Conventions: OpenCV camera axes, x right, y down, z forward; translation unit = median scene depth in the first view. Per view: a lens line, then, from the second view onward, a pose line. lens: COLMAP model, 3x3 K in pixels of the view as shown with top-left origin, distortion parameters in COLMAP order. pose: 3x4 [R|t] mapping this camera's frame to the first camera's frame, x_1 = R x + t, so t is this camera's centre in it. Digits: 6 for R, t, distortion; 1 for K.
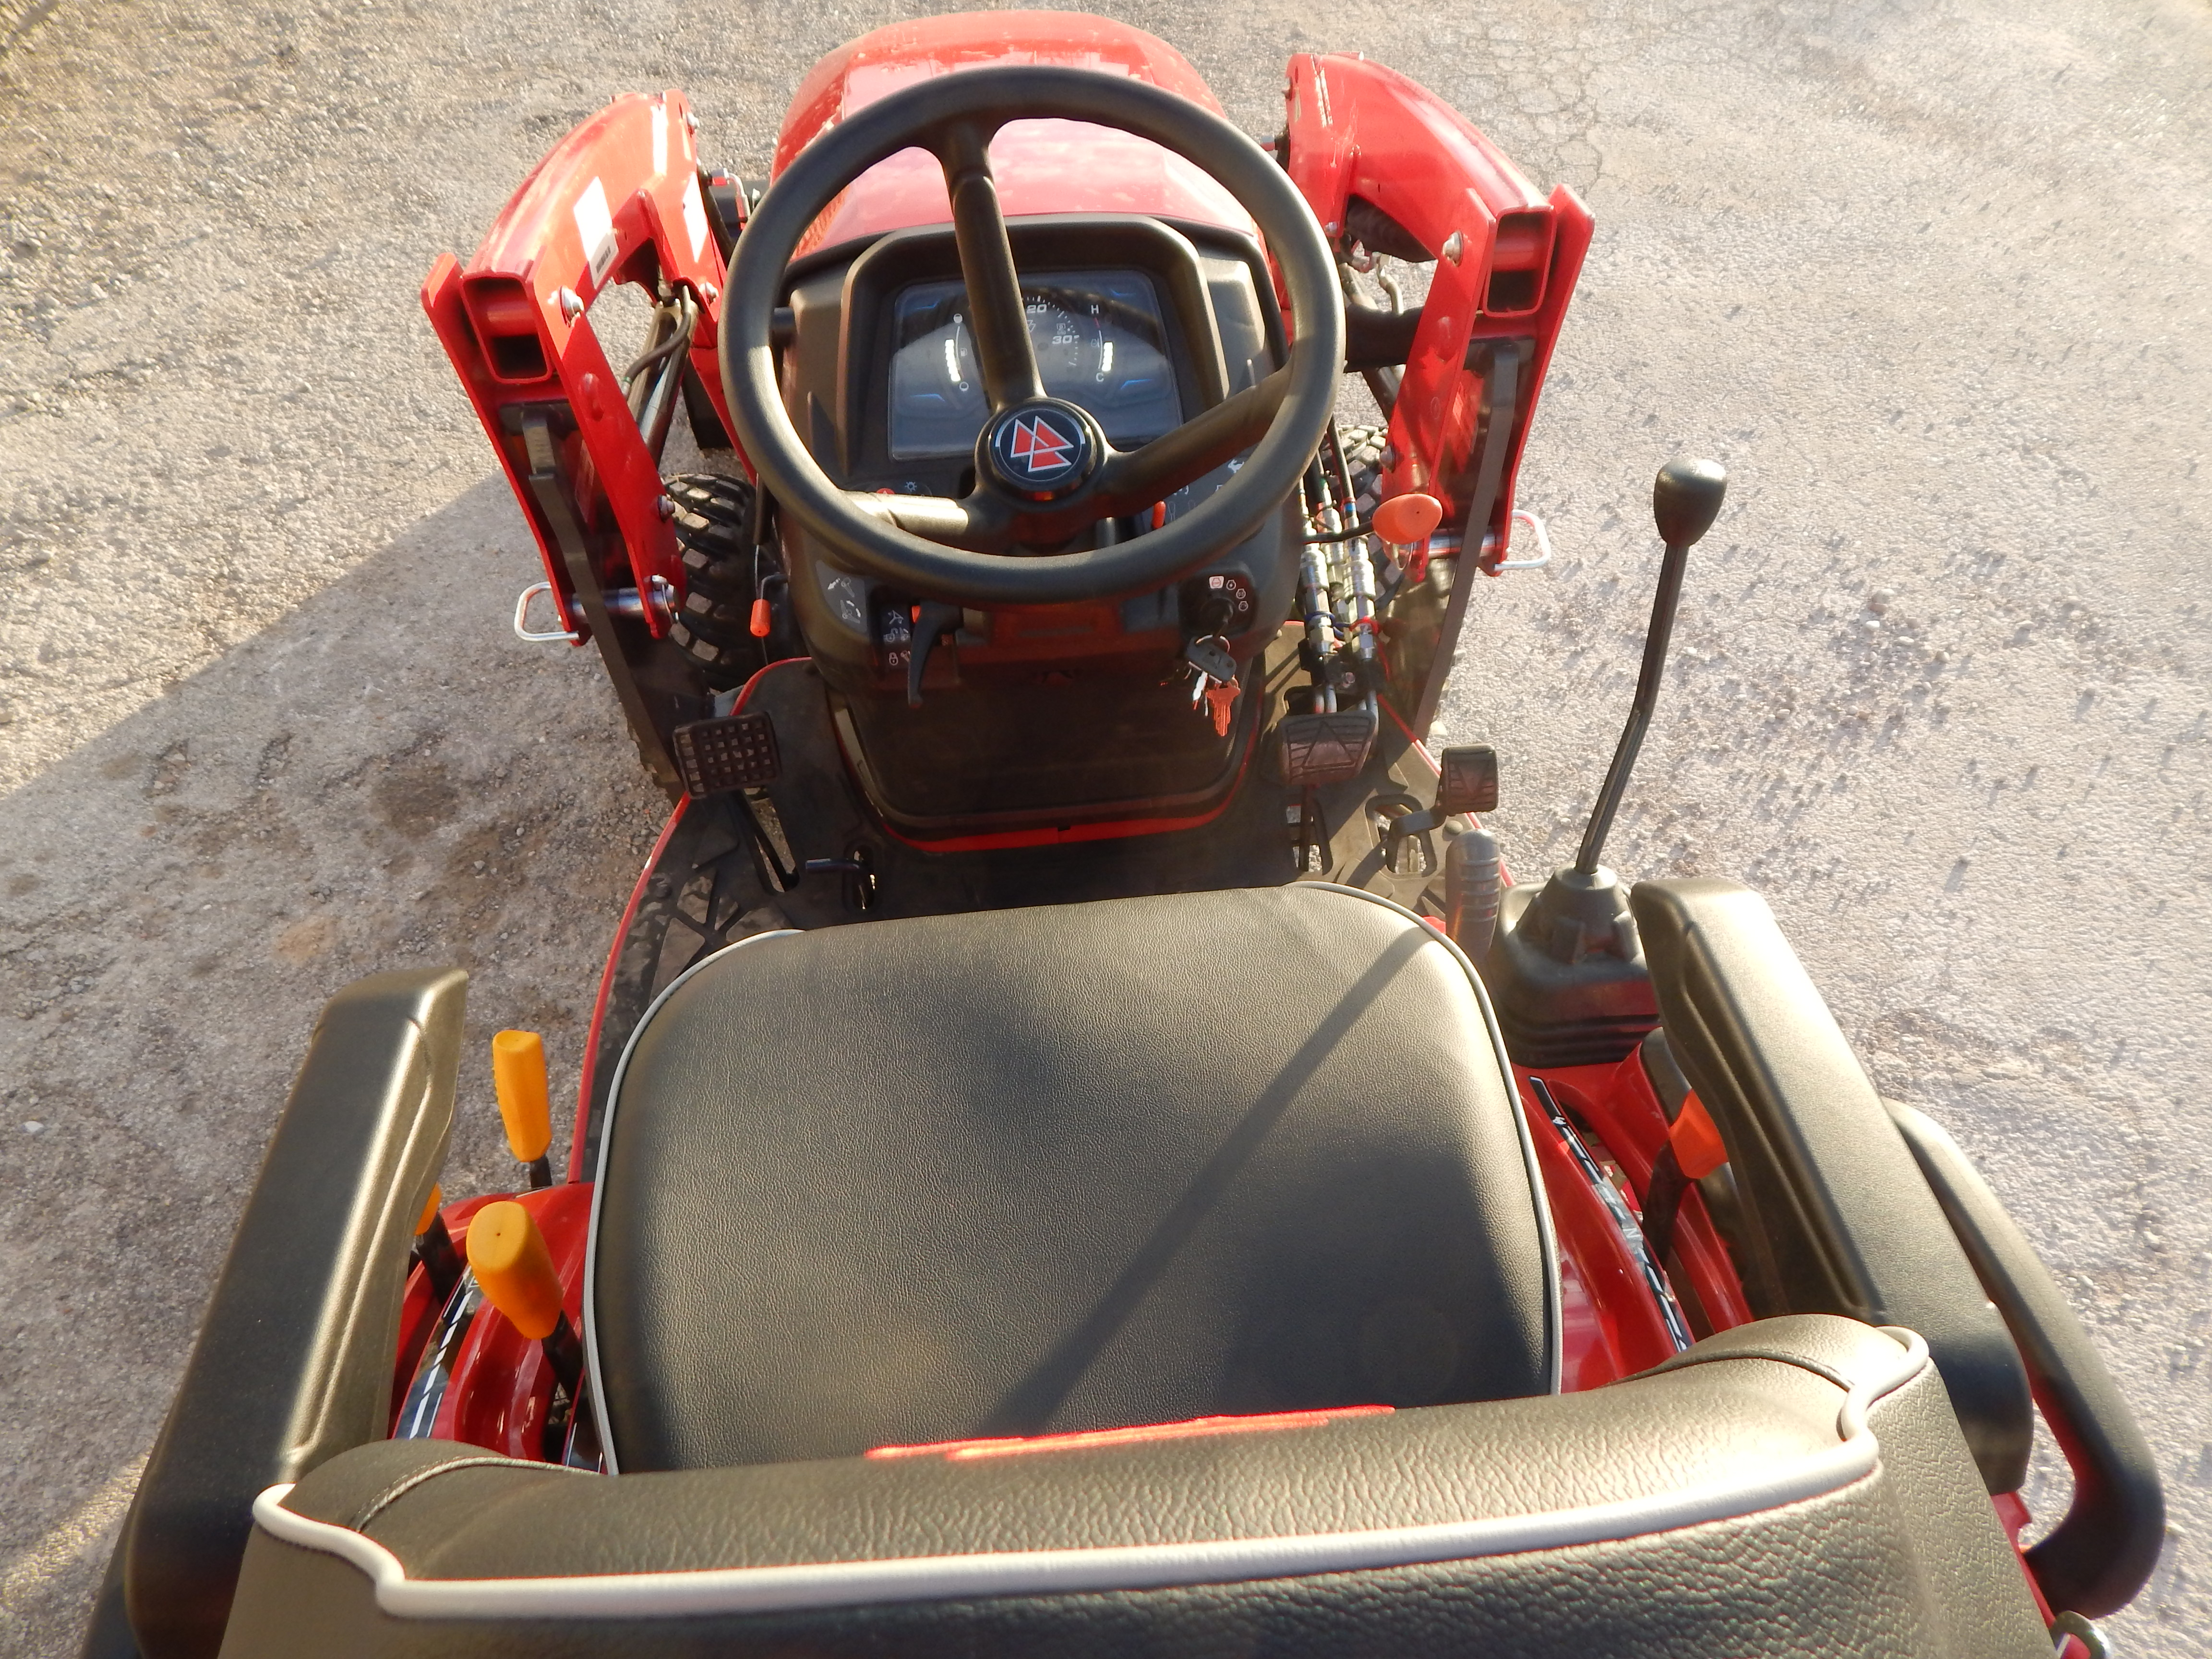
lens RADIAL K [[1447.5, 0, 1067.0], [0, 1447.5, 831.0], [0, 0, 1]] dist [-0.003888, 0.001872]
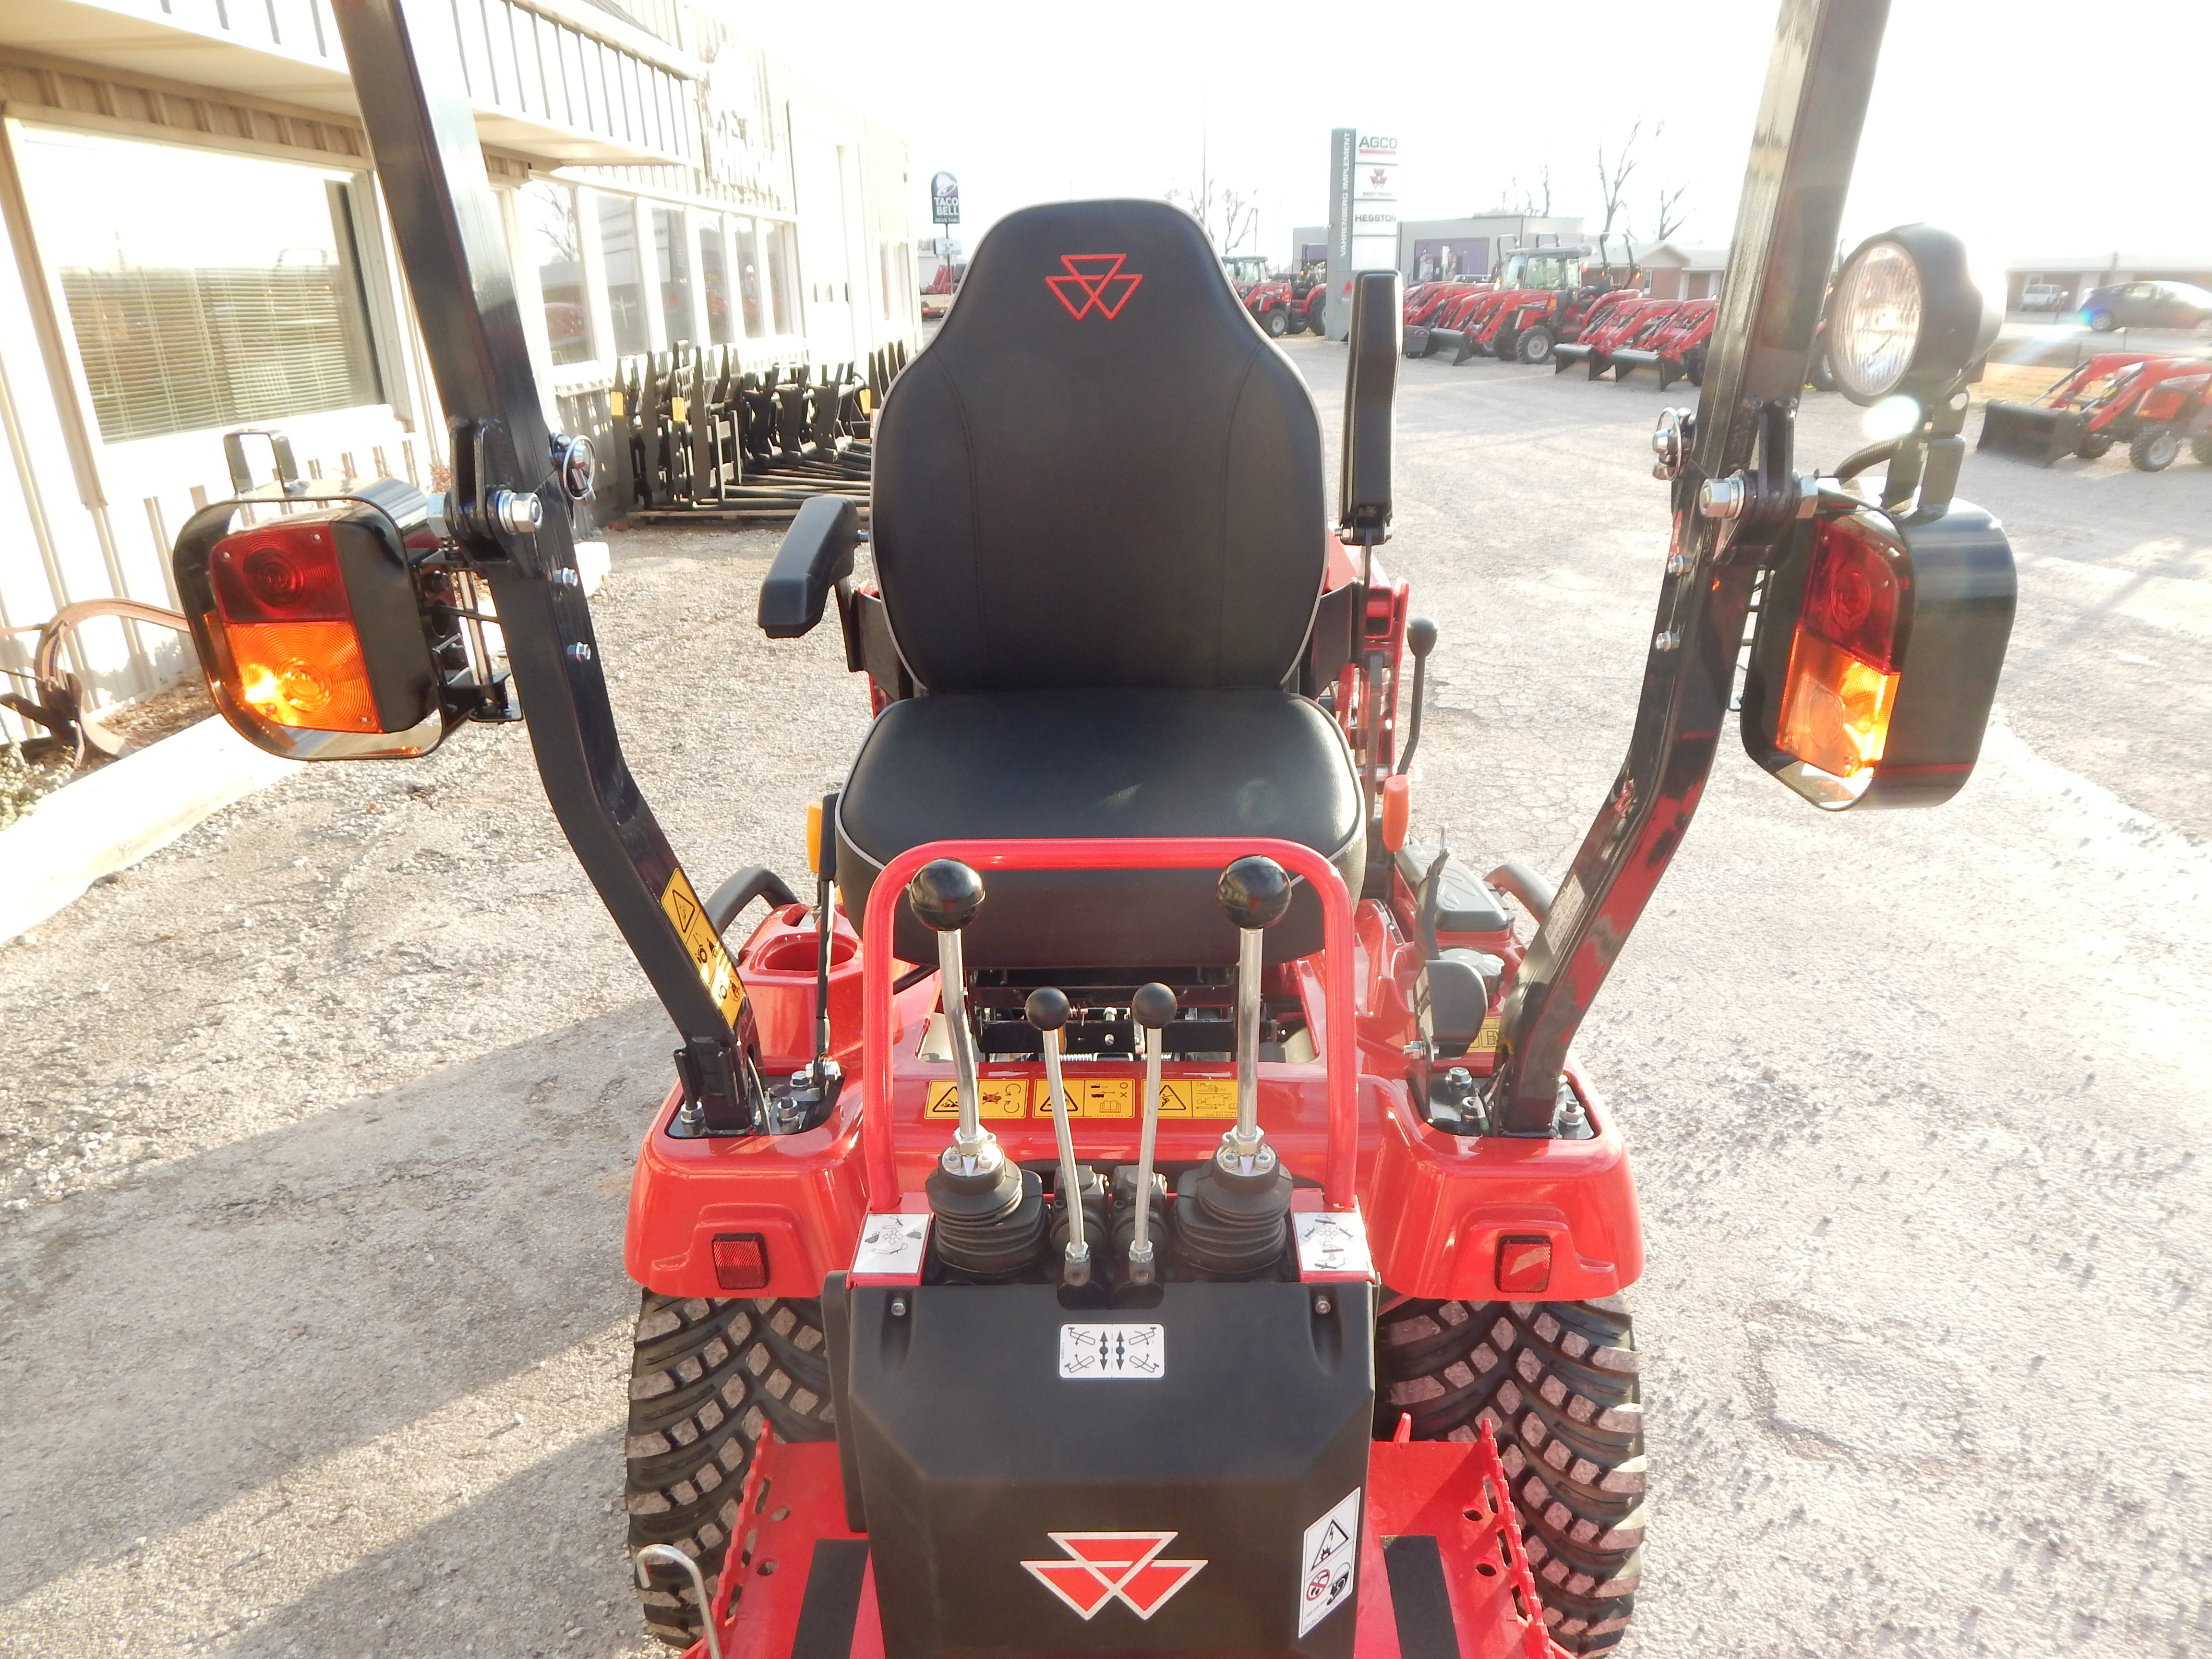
lens RADIAL K [[1447.5, 0, 1087.3], [0, 1447.5, 817.7], [0, 0, 1]] dist [-0.003888, 0.001872]
pose [[0.993764, 0.034370, -0.106071, 0.071582], [-0.083996, 0.856388, -0.509454, 0.409831], [0.073328, 0.515187, 0.853935, -0.345093]]
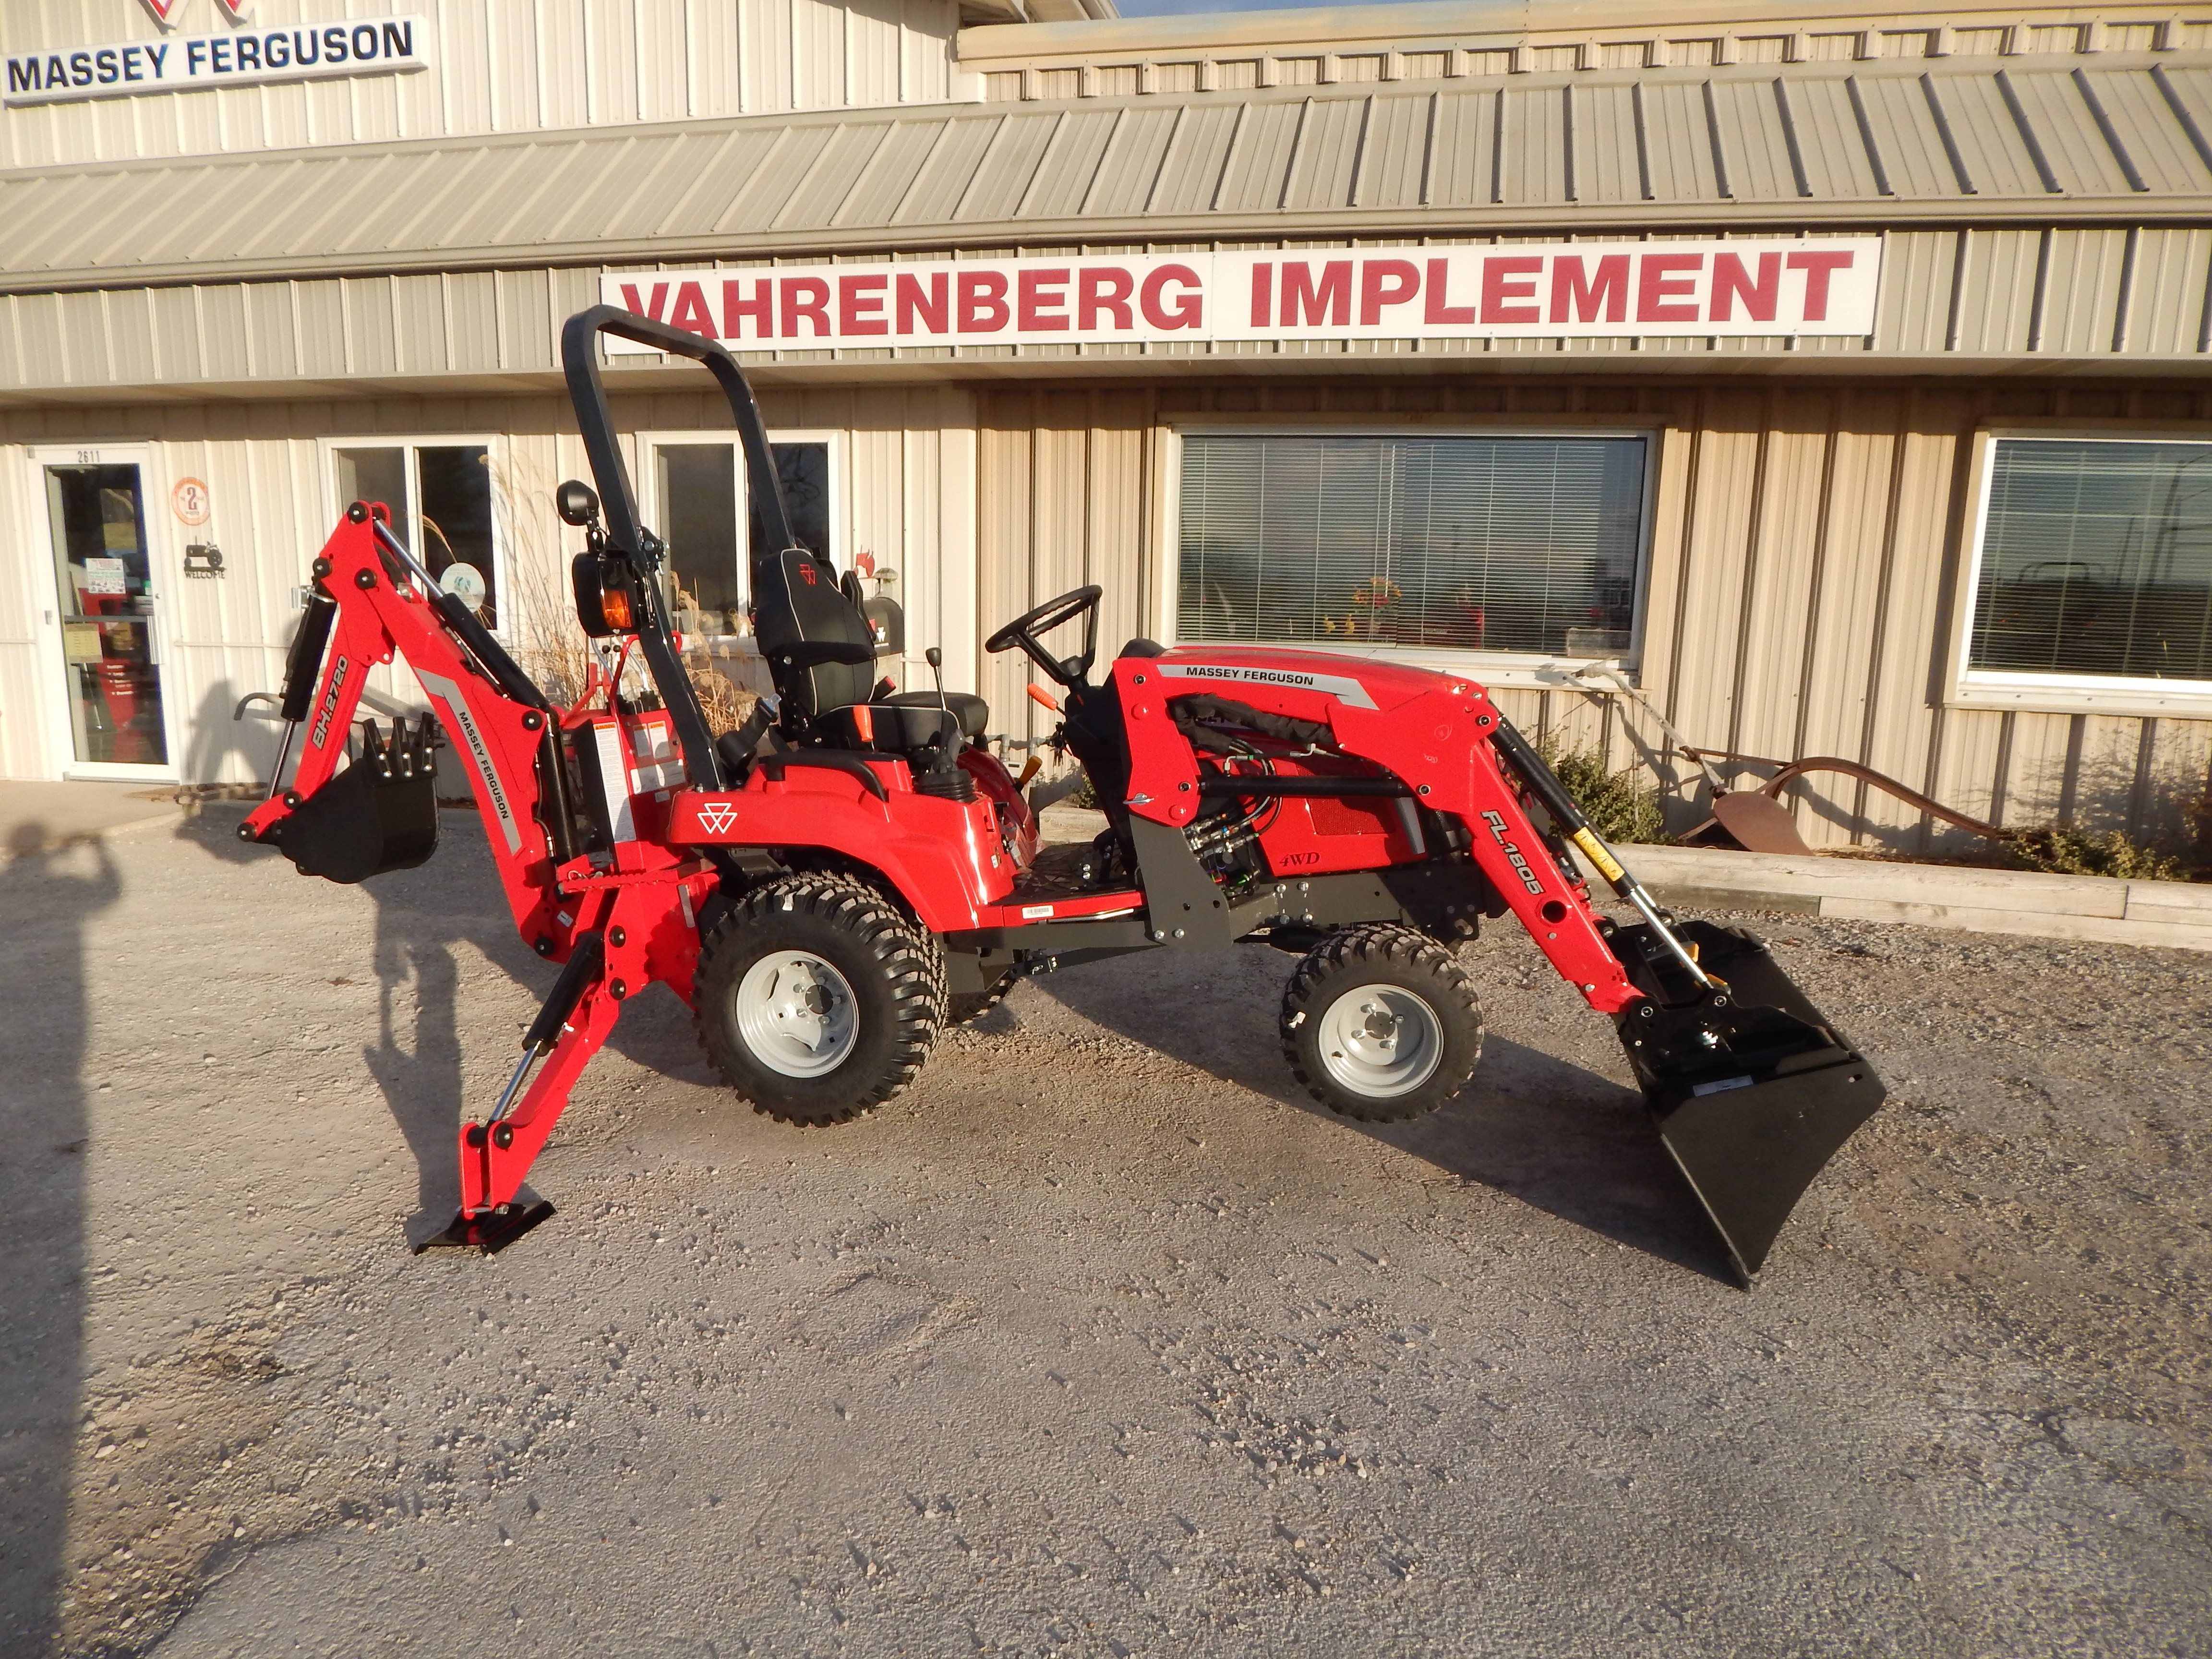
lens RADIAL K [[1447.5, 0, 1146.6], [0, 1447.5, 834.6], [0, 0, 1]] dist [-0.003888, 0.001872]
pose [[-0.279668, 0.185716, -0.941963, 1.670154], [-0.763008, 0.552520, 0.335470, -0.730849], [0.582756, 0.812546, -0.012819, 0.606358]]
